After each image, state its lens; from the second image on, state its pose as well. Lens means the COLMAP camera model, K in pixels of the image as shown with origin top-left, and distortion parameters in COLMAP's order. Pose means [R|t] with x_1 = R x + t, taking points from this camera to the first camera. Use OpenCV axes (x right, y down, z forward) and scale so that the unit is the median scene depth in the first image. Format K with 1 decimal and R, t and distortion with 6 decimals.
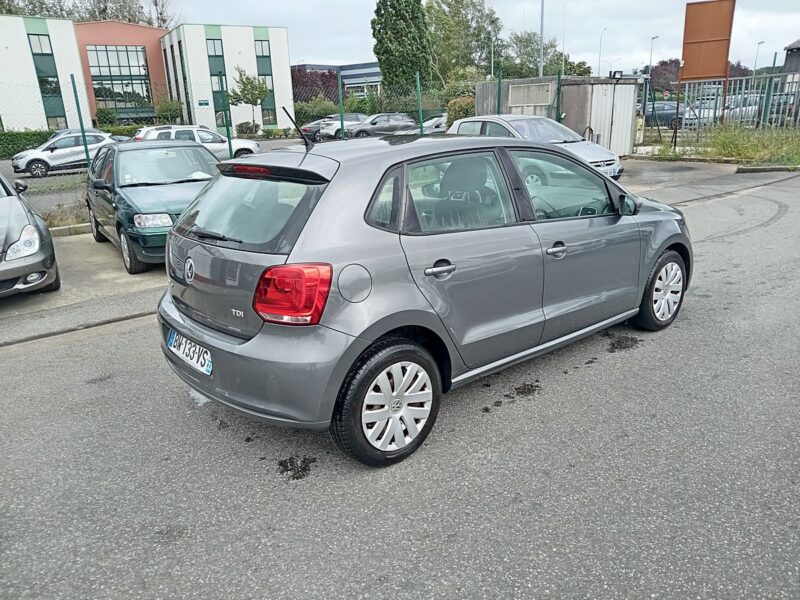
lens RADIAL K [[602.4, 0, 394.7], [0, 602.4, 301.4], [0, 0, 1]] dist [-0.003603, -0.013513]
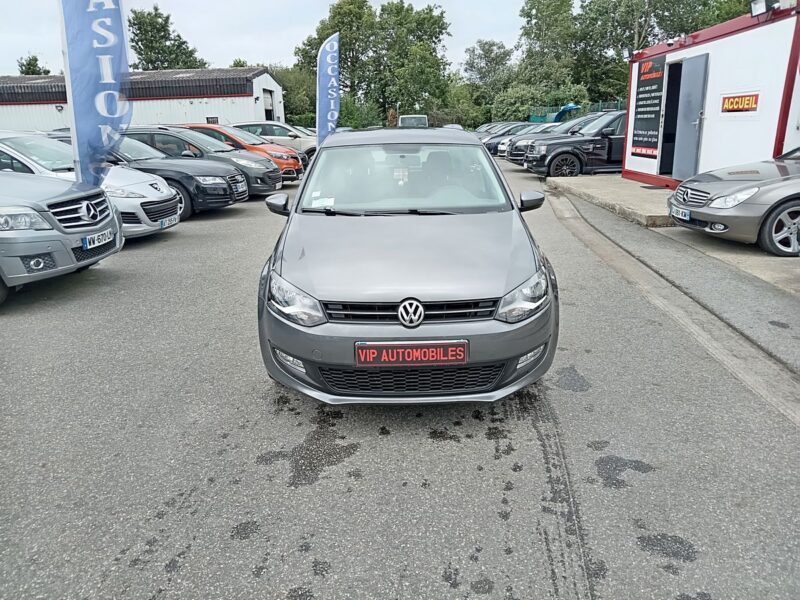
lens RADIAL K [[580.2, 0, 410.1], [0, 580.2, 298.2], [0, 0, 1]] dist [-0.007362, -0.007393]
pose [[-0.612973, 0.284129, -0.737248, 0.761906], [-0.187999, 0.853854, 0.485376, -0.407009], [0.767412, 0.436124, -0.469974, 1.244317]]
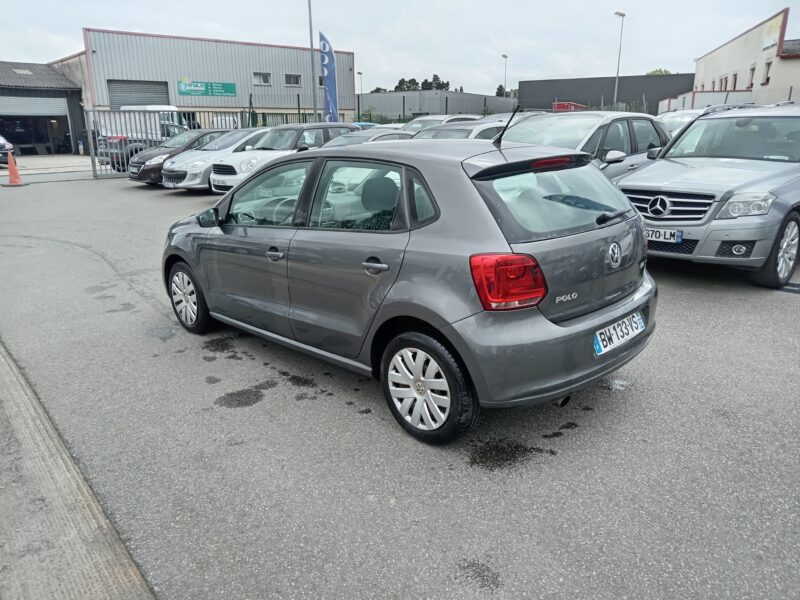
lens RADIAL K [[605.1, 0, 401.6], [0, 605.1, 291.0], [0, 0, 1]] dist [-0.009067, -0.002972]
pose [[-0.096516, -0.219287, 0.970875, -0.736429], [0.316437, 0.918060, 0.238816, -0.199217], [-0.943691, 0.330271, -0.019217, 0.764726]]
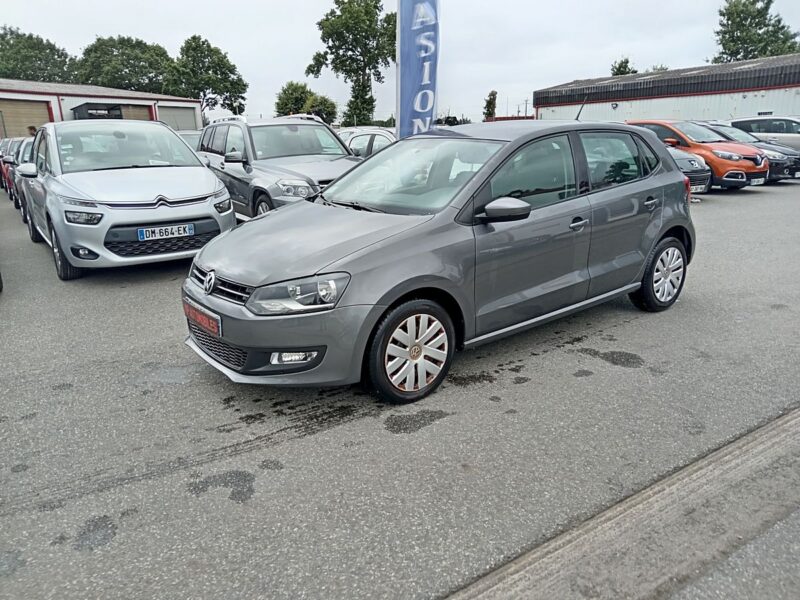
lens RADIAL K [[598.2, 0, 400.0], [0, 598.2, 300.0], [0, 0, 1]] dist [-0.001416, -0.000981]
pose [[-0.996933, 0.064334, 0.044566, 0.160088], [0.078207, 0.840274, 0.536492, -0.441276], [-0.002933, 0.538332, -0.842728, 1.533378]]
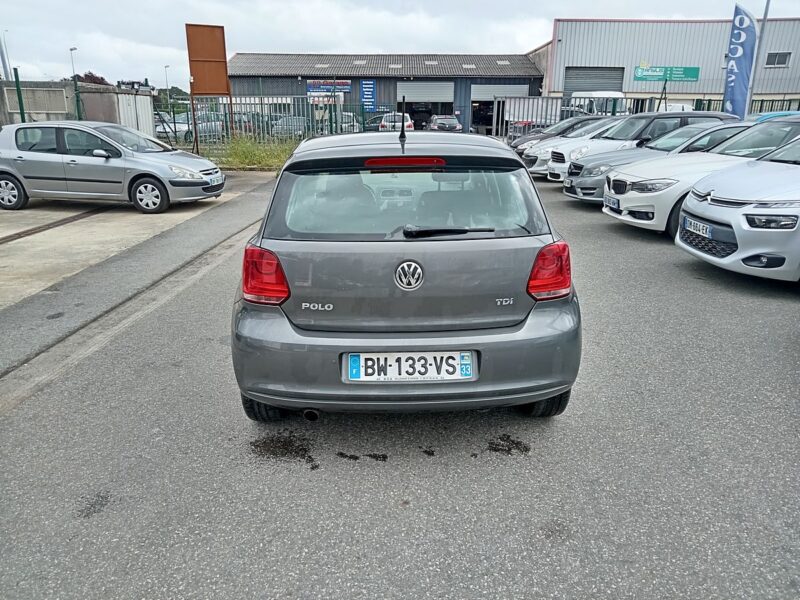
lens RADIAL K [[602.4, 0, 394.7], [0, 602.4, 301.4], [0, 0, 1]] dist [-0.003603, -0.013513]
pose [[0.616290, -0.190211, 0.764203, -0.566466], [0.209014, 0.975098, 0.074145, -0.045953], [-0.759276, 0.114034, 0.640700, 0.252817]]
